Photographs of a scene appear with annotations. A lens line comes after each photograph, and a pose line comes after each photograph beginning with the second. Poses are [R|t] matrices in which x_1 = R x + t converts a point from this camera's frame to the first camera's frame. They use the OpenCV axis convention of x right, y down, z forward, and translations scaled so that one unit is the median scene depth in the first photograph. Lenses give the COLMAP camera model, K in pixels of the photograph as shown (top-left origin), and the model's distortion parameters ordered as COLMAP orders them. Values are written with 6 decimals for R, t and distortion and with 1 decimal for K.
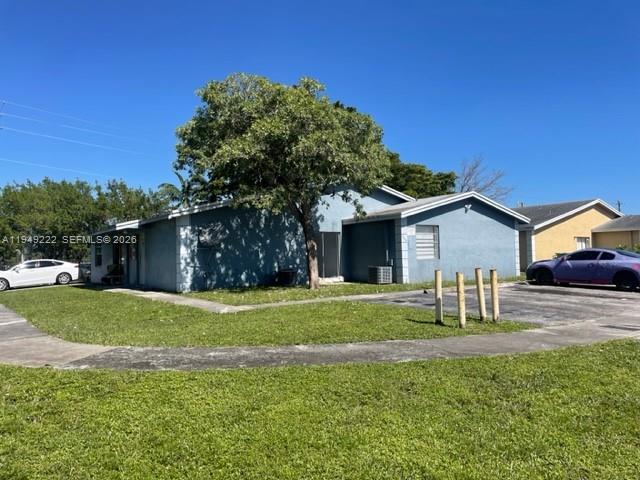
lens RADIAL K [[481.0, 0, 321.5], [0, 481.0, 239.9], [0, 0, 1]] dist [0.053487, -0.063167]
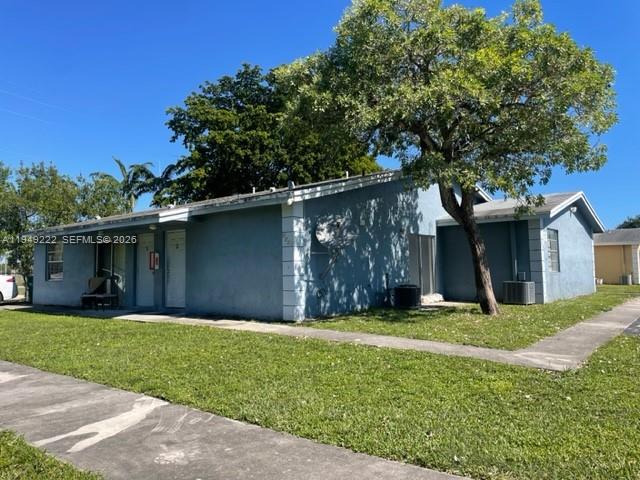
lens RADIAL K [[481.0, 0, 309.6], [0, 481.0, 229.1], [0, 0, 1]] dist [0.053487, -0.063167]
pose [[0.969057, 0.027789, 0.245267, -0.394397], [-0.015143, 0.998464, -0.053296, 0.019407], [-0.246372, 0.047933, 0.967989, 0.346900]]
